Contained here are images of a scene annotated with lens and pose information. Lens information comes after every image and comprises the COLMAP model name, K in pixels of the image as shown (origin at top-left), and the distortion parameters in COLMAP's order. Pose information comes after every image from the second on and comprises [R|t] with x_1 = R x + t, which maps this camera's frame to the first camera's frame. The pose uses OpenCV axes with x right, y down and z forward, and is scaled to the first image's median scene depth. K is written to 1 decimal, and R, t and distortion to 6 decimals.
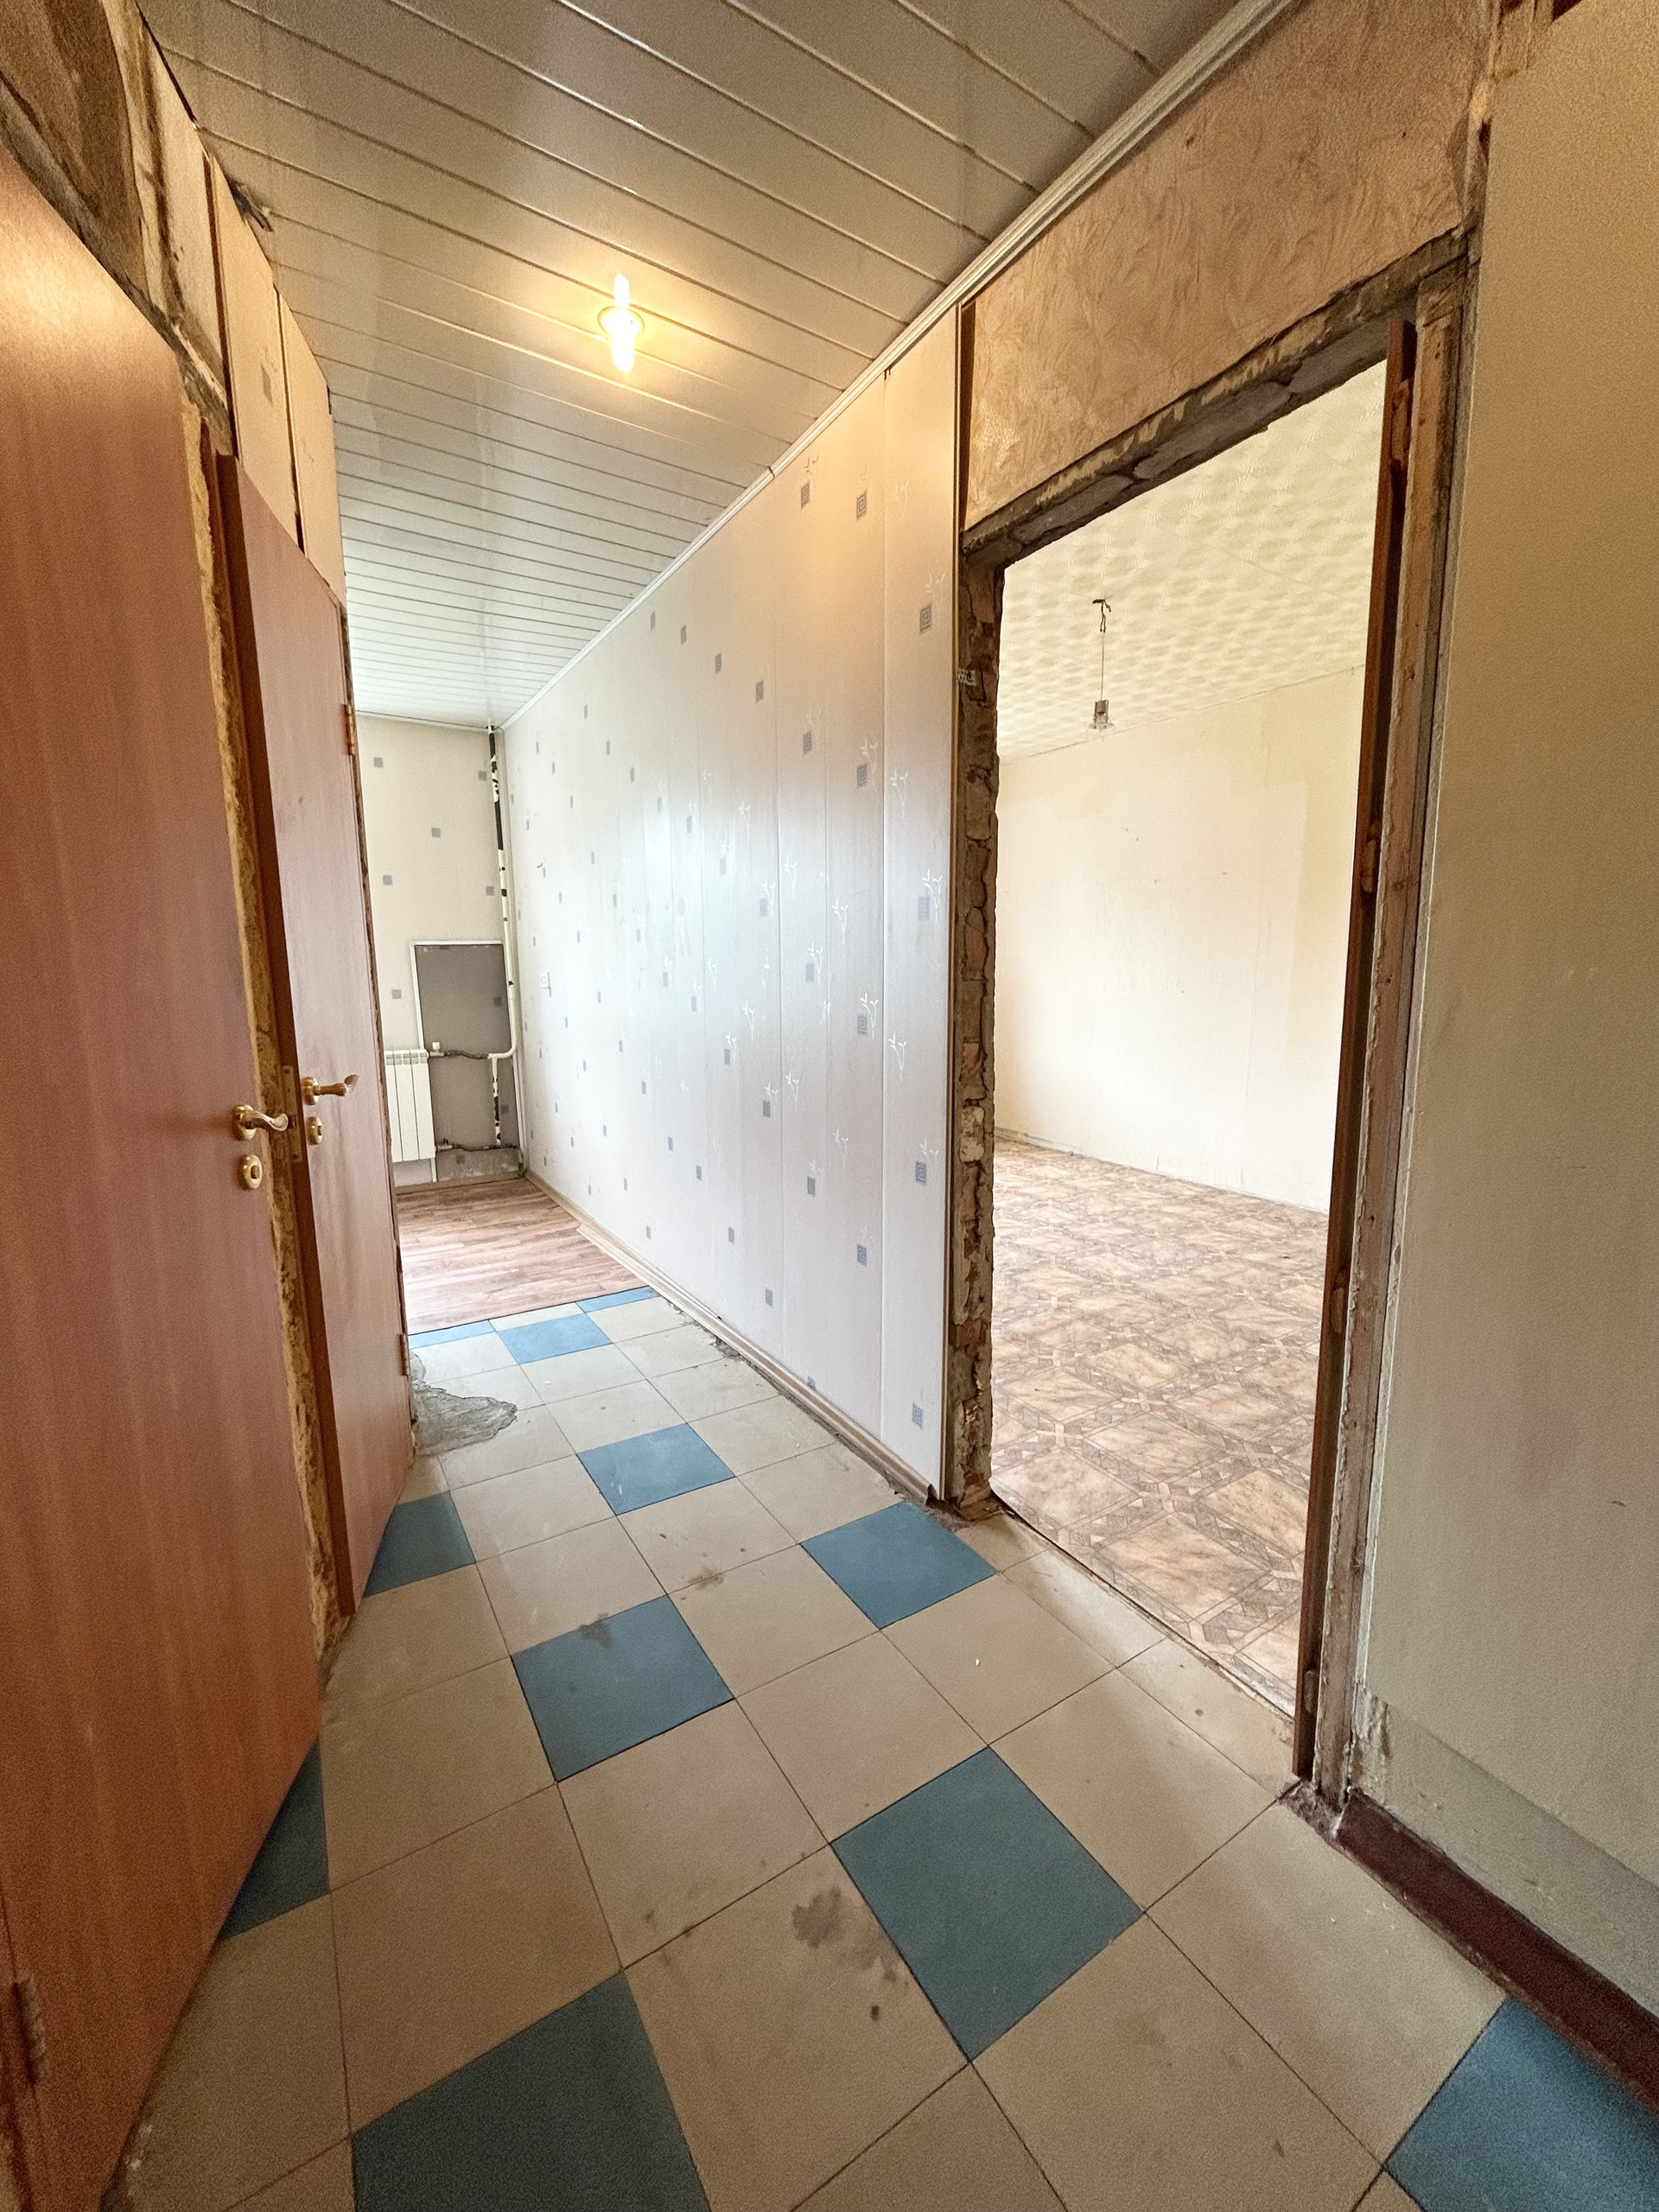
lens RADIAL K [[894.3, 0, 834.7], [0, 894.3, 1095.5], [0, 0, 1]] dist [0.000647, -0.000193]
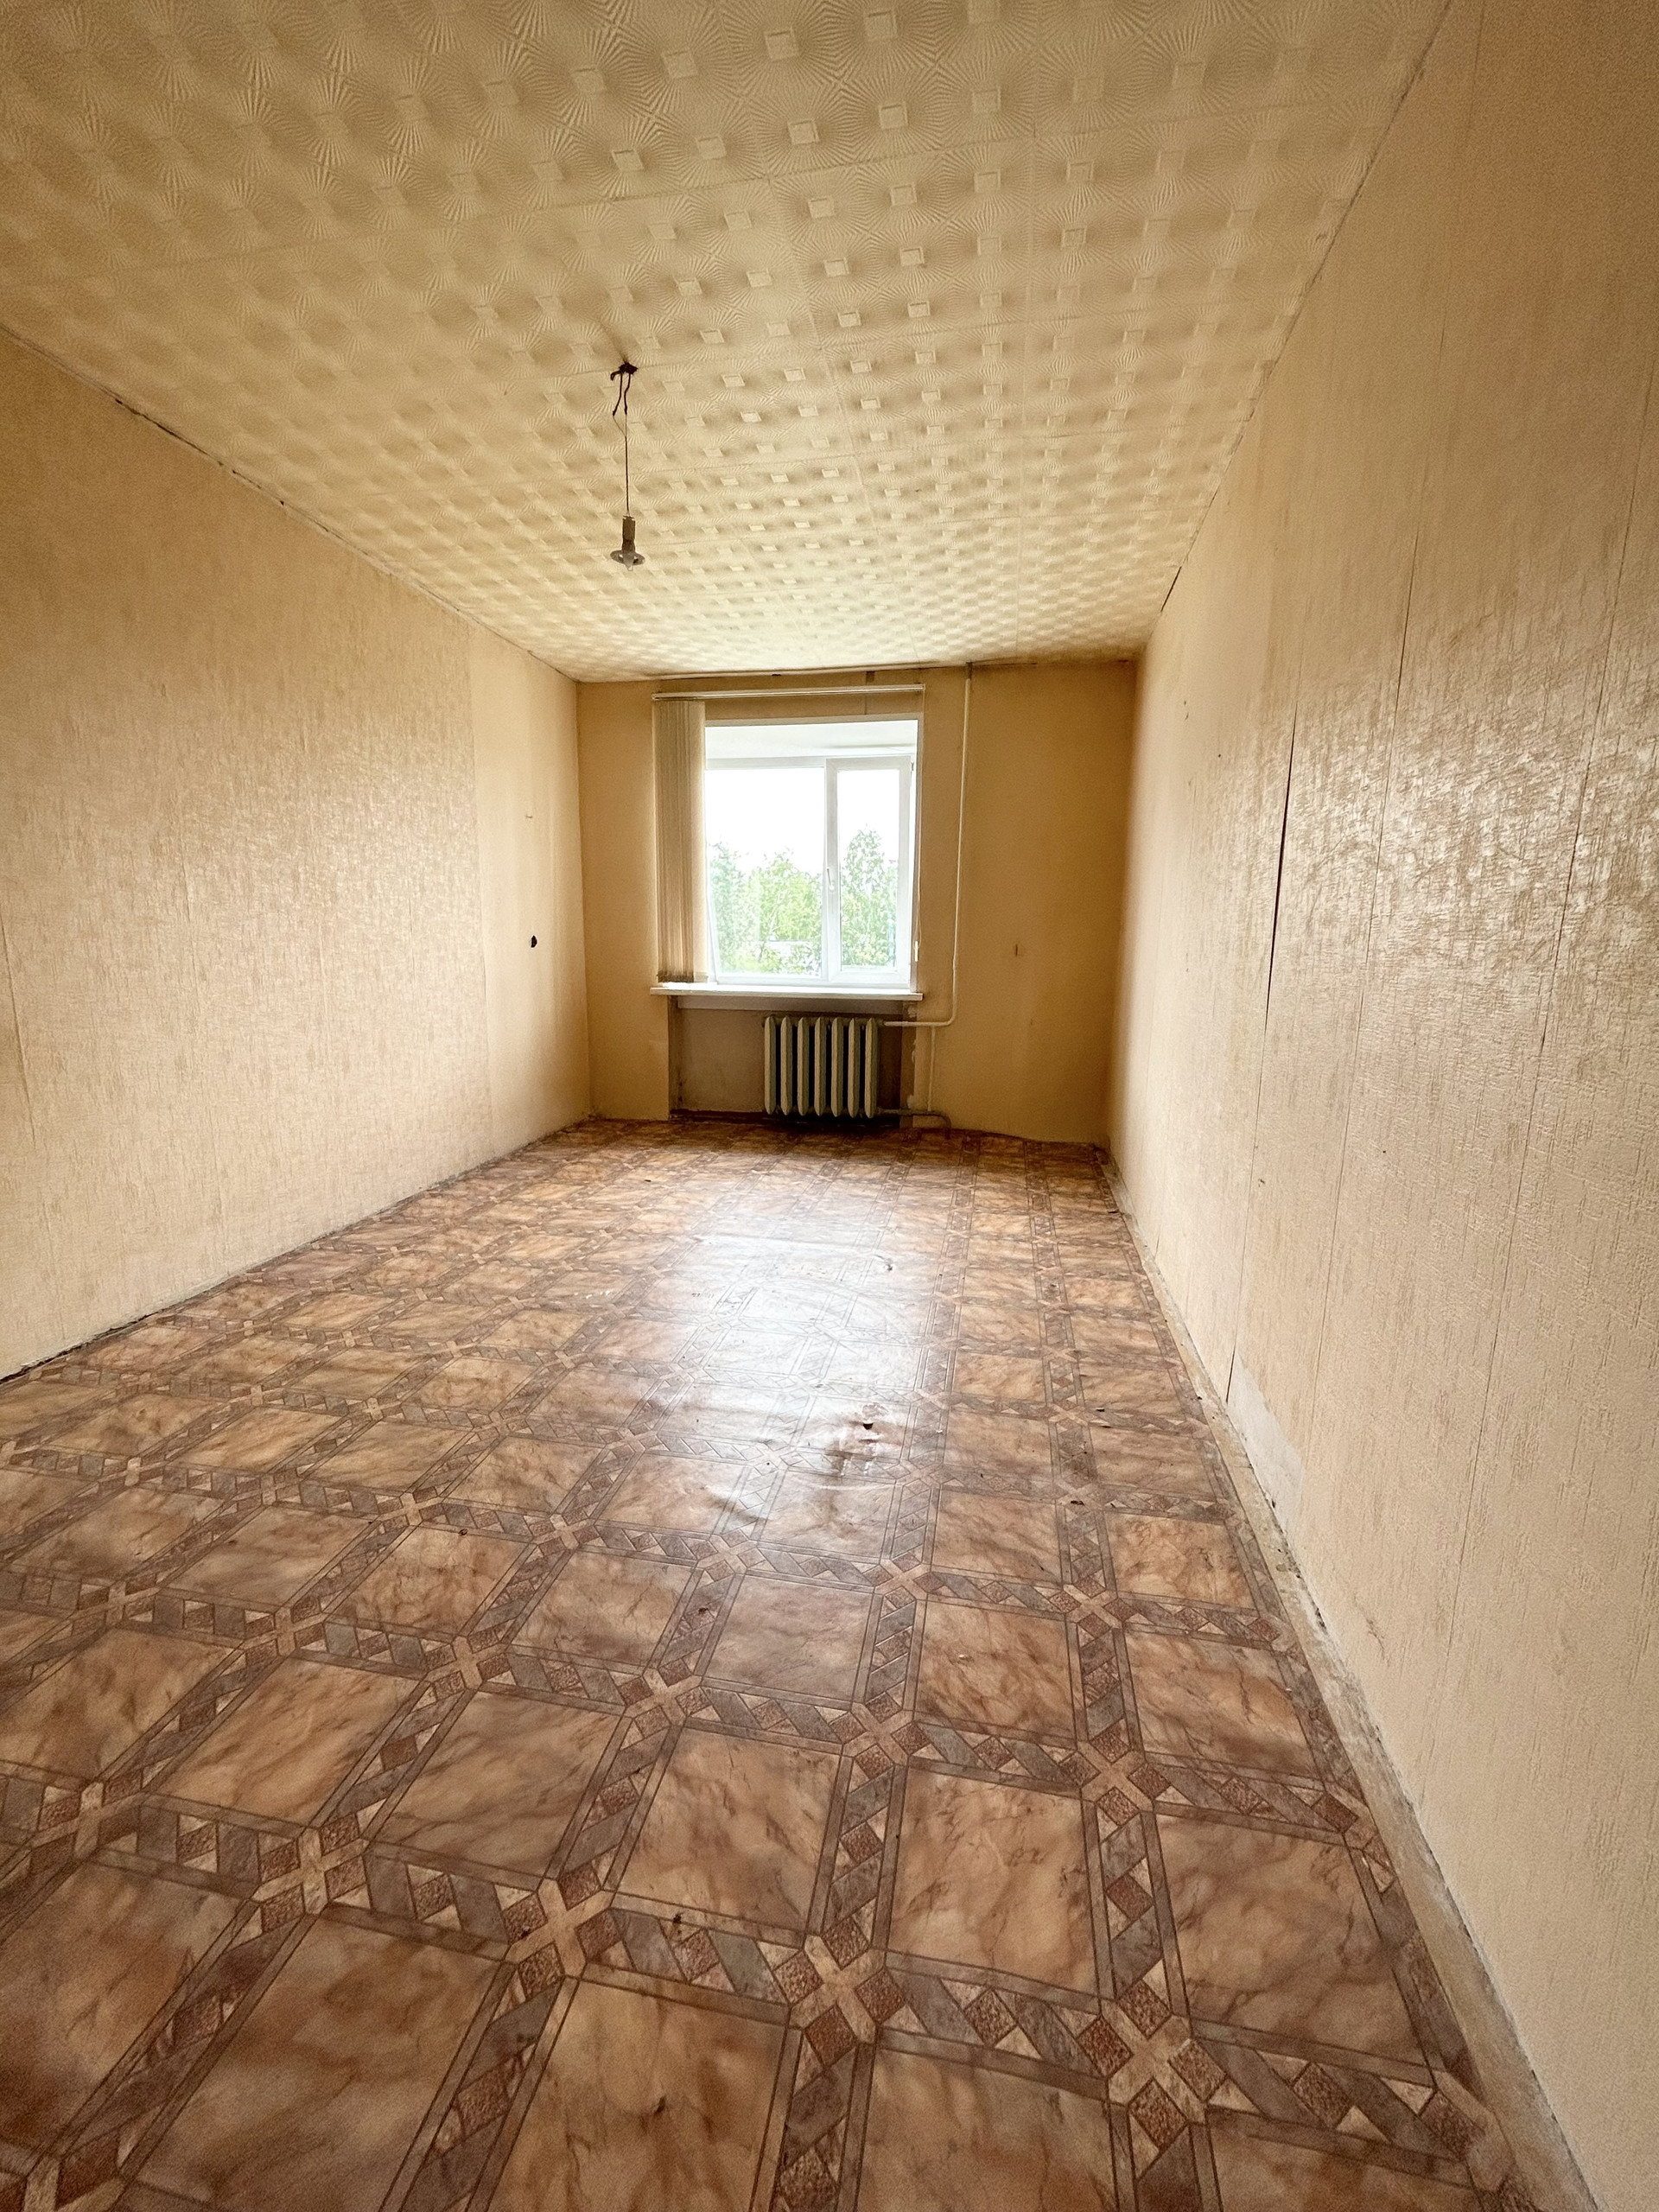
lens RADIAL K [[894.3, 0, 832.6], [0, 894.3, 1097.7], [0, 0, 1]] dist [0.000647, -0.000193]
pose [[0.729656, 0.127694, -0.671785, 0.926848], [-0.112344, 0.991446, 0.066434, -0.066920], [0.674522, 0.026997, 0.737761, 0.616718]]
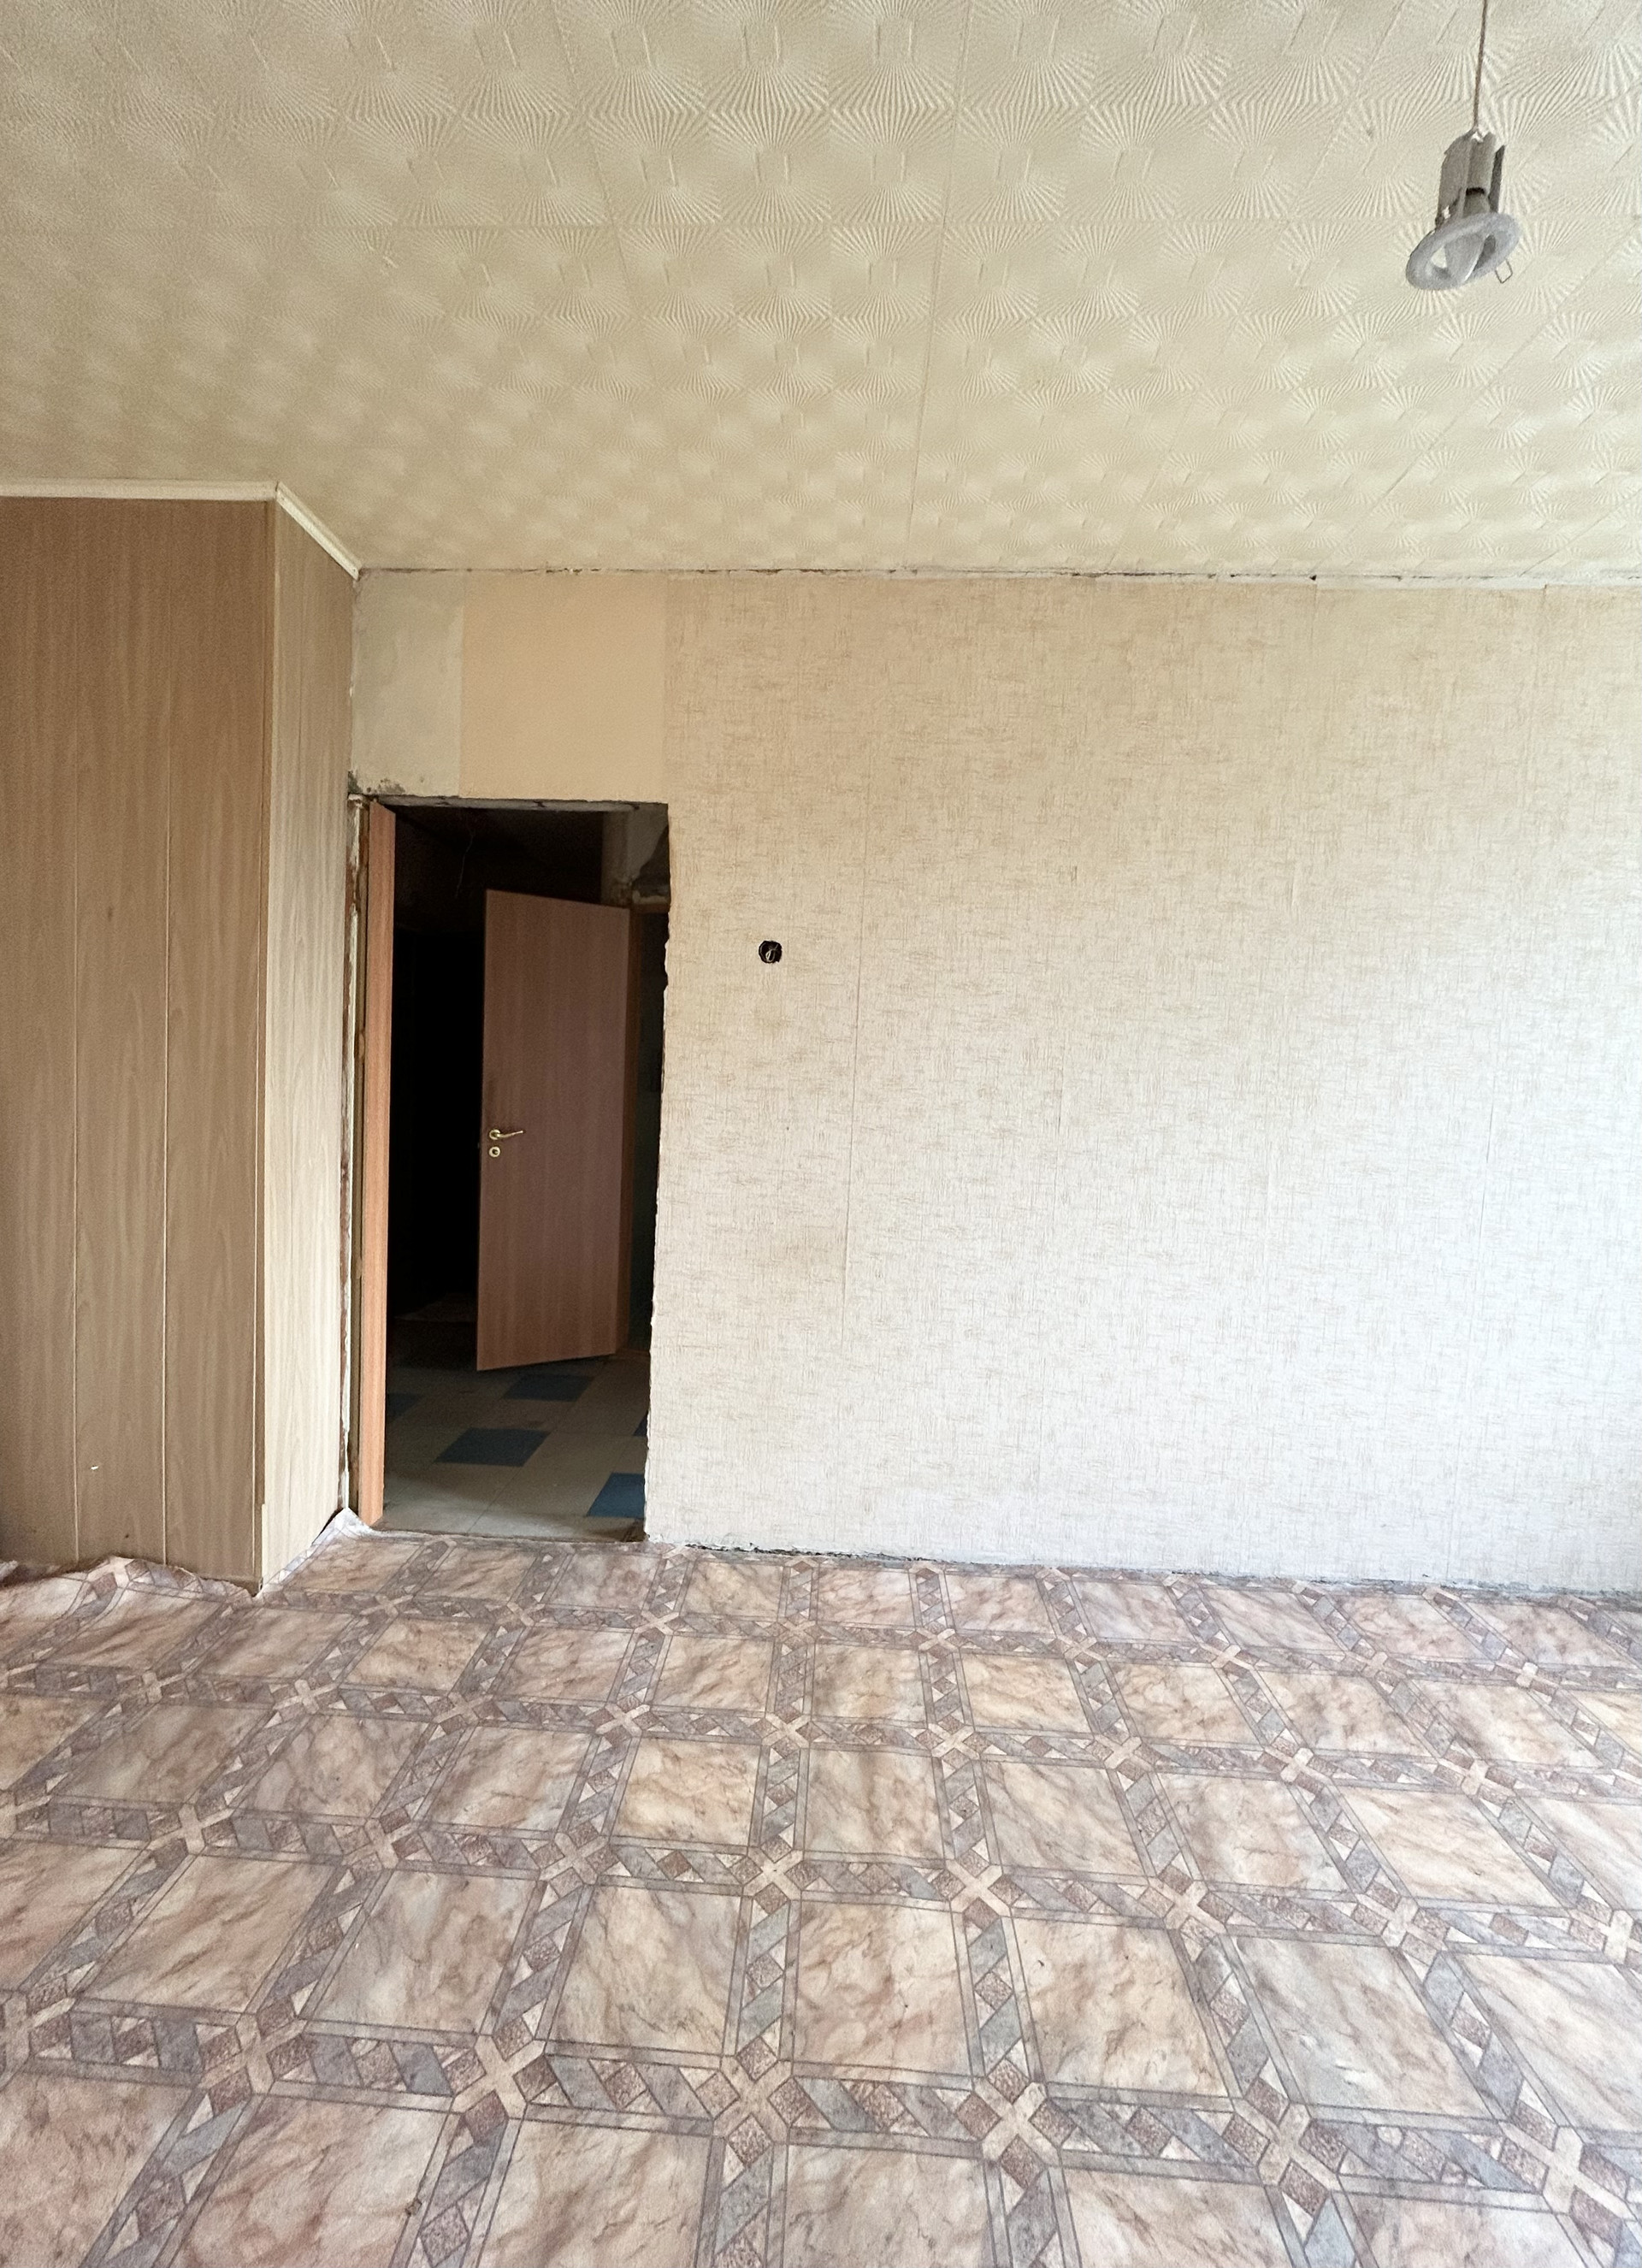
lens RADIAL K [[922.7, 0, 791.2], [0, 922.7, 1134.1], [0, 0, 1]] dist [0.001566, 0.000502]
pose [[-0.582890, 0.032199, -0.811913, 0.629928], [-0.153813, 0.976776, 0.149163, -0.180661], [0.797860, 0.211828, -0.564401, 1.055251]]
